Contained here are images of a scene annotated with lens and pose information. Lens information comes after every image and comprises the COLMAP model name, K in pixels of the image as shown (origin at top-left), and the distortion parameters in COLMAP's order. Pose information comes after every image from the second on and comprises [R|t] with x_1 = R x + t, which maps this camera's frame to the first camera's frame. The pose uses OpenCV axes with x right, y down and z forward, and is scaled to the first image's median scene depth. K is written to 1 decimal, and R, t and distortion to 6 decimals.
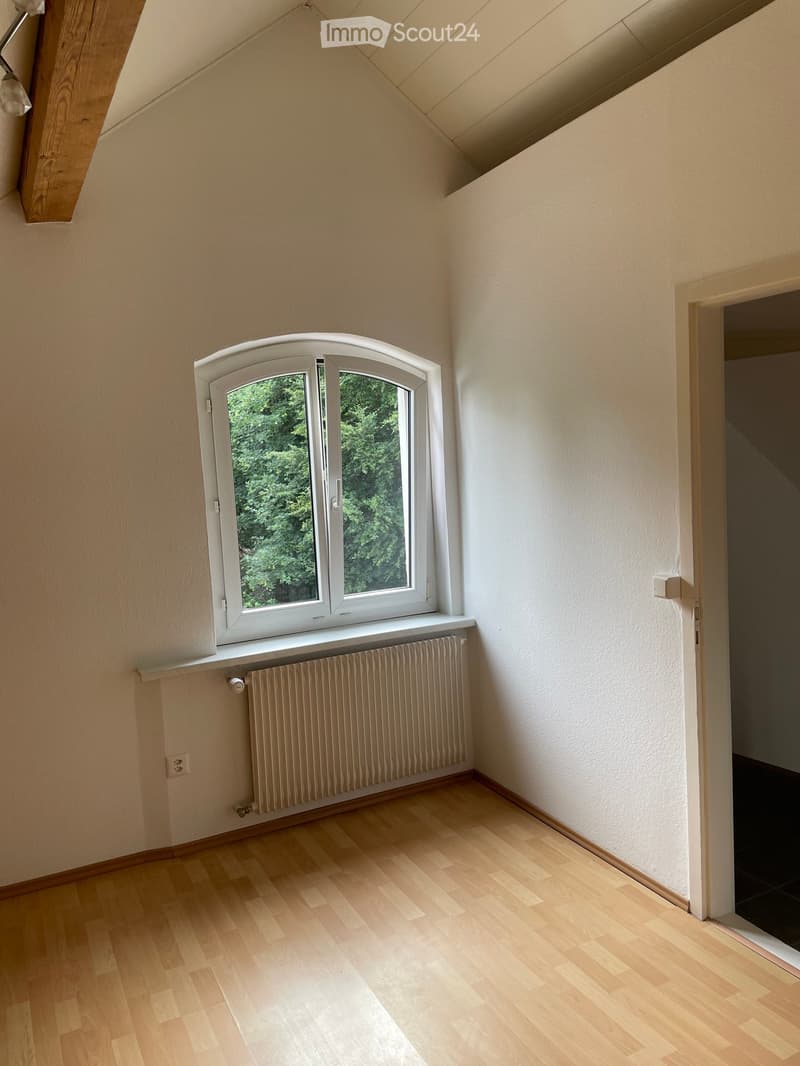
lens RADIAL K [[820.3, 0, 401.6], [0, 820.3, 527.8], [0, 0, 1]] dist [0.050768, -0.068830]
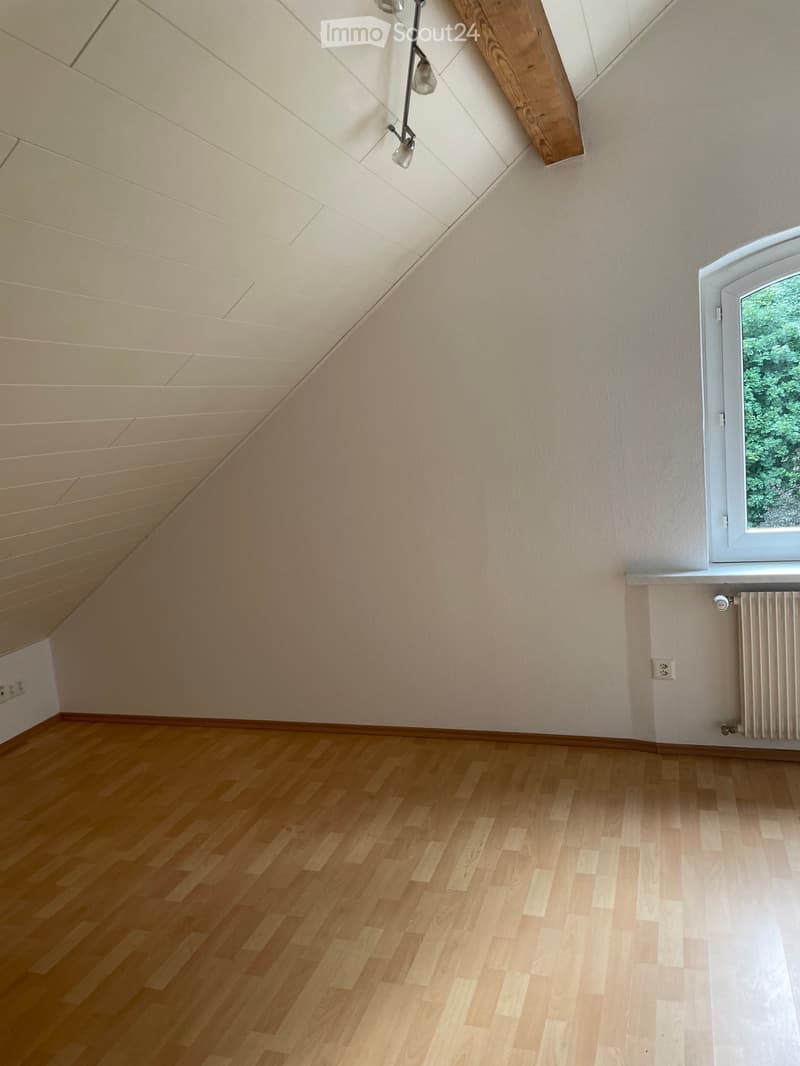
lens RADIAL K [[820.3, 0, 395.5], [0, 820.3, 531.3], [0, 0, 1]] dist [0.050768, -0.068830]
pose [[0.707973, 0.093280, -0.700052, 0.211701], [-0.023577, 0.993808, 0.108578, 0.007575], [0.705846, -0.060366, 0.705789, 0.030860]]
